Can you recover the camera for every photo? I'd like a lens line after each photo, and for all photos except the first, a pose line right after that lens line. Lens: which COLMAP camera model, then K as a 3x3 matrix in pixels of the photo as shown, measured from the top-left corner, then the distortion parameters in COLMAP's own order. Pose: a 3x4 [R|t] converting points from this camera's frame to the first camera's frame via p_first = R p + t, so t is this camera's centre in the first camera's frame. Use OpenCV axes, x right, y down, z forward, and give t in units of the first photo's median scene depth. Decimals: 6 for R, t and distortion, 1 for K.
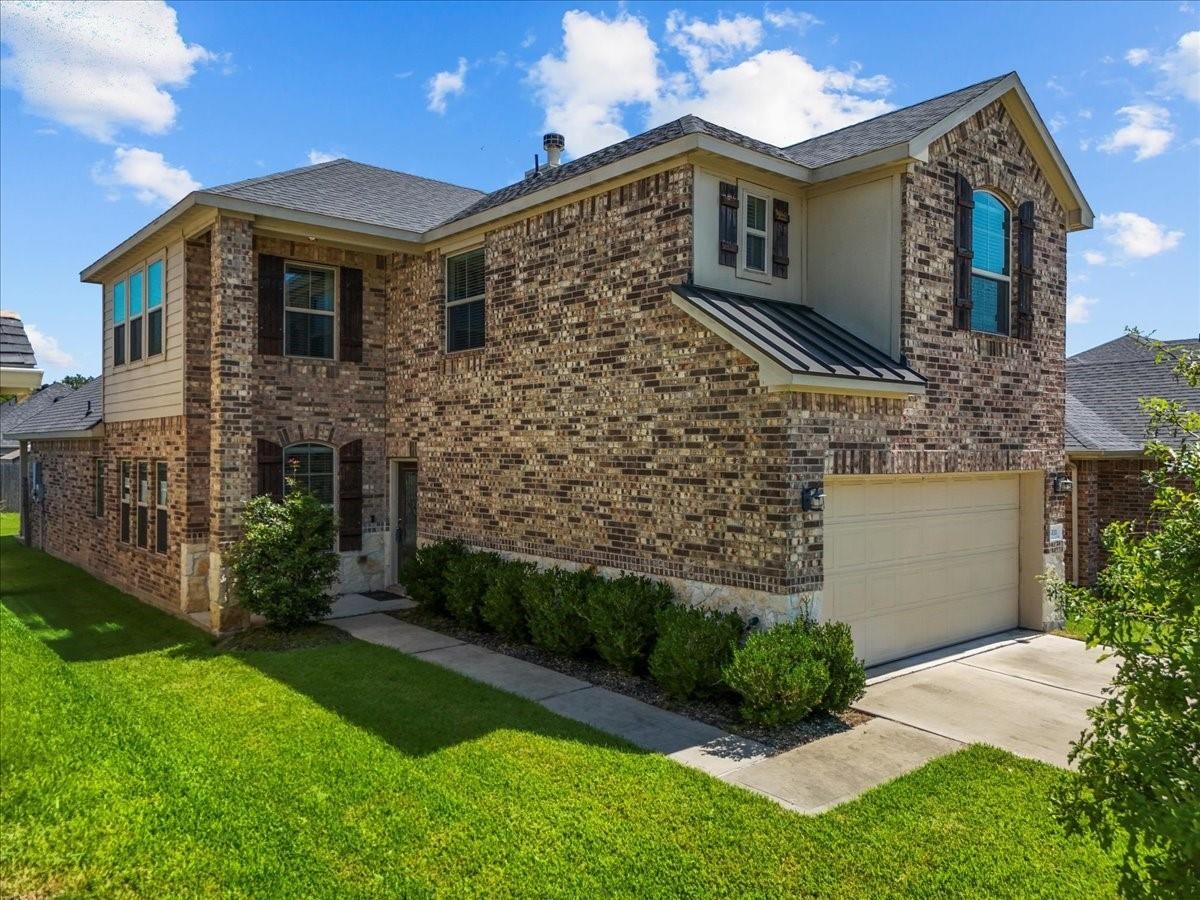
lens RADIAL K [[890.4, 0, 599.0], [0, 890.4, 450.0], [0, 0, 1]] dist [0.028342, -0.002140]
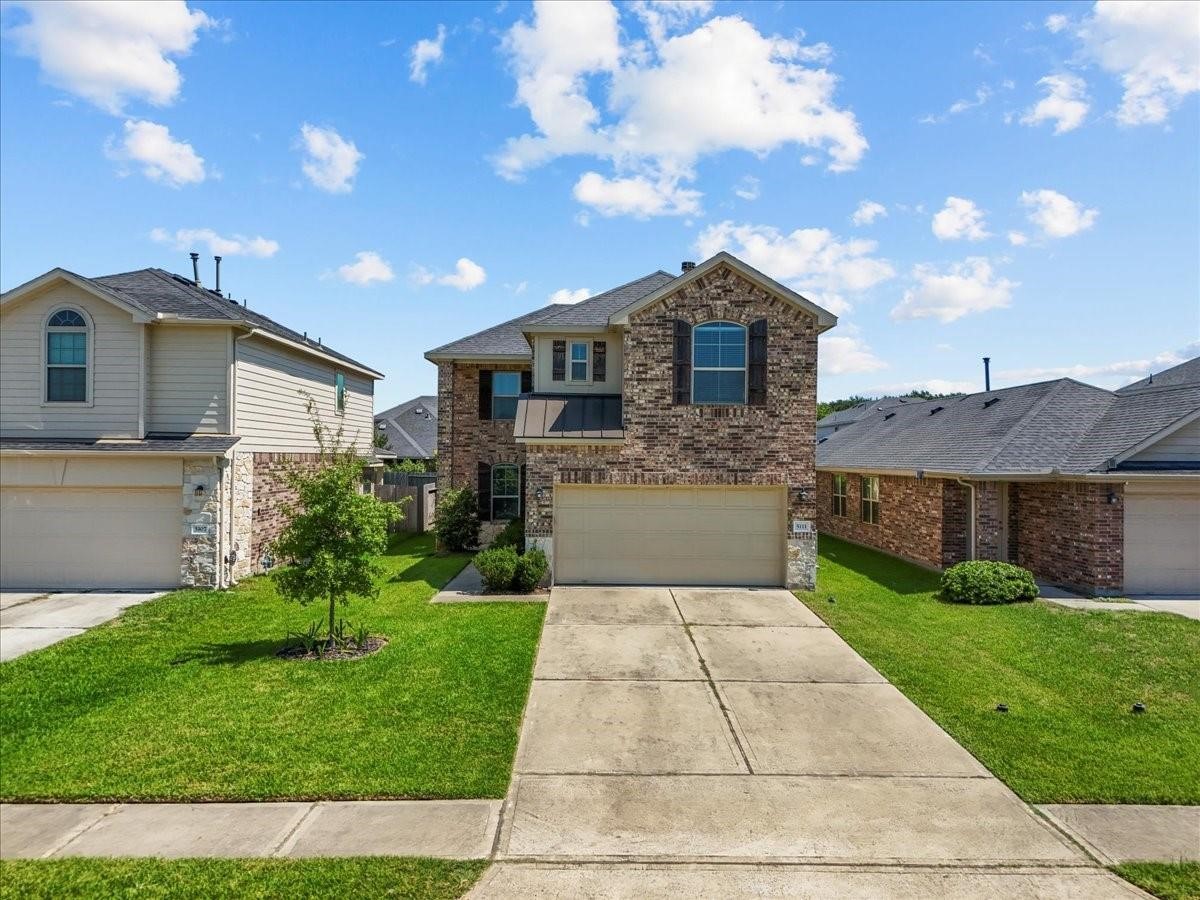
lens RADIAL K [[890.4, 0, 600.1], [0, 890.4, 452.3], [0, 0, 1]] dist [0.028342, -0.002140]
pose [[0.770252, -0.000621, -0.637739, 1.493131], [-0.004574, 0.999968, -0.006497, -0.028888], [0.637723, 0.007921, 0.770225, -0.500980]]
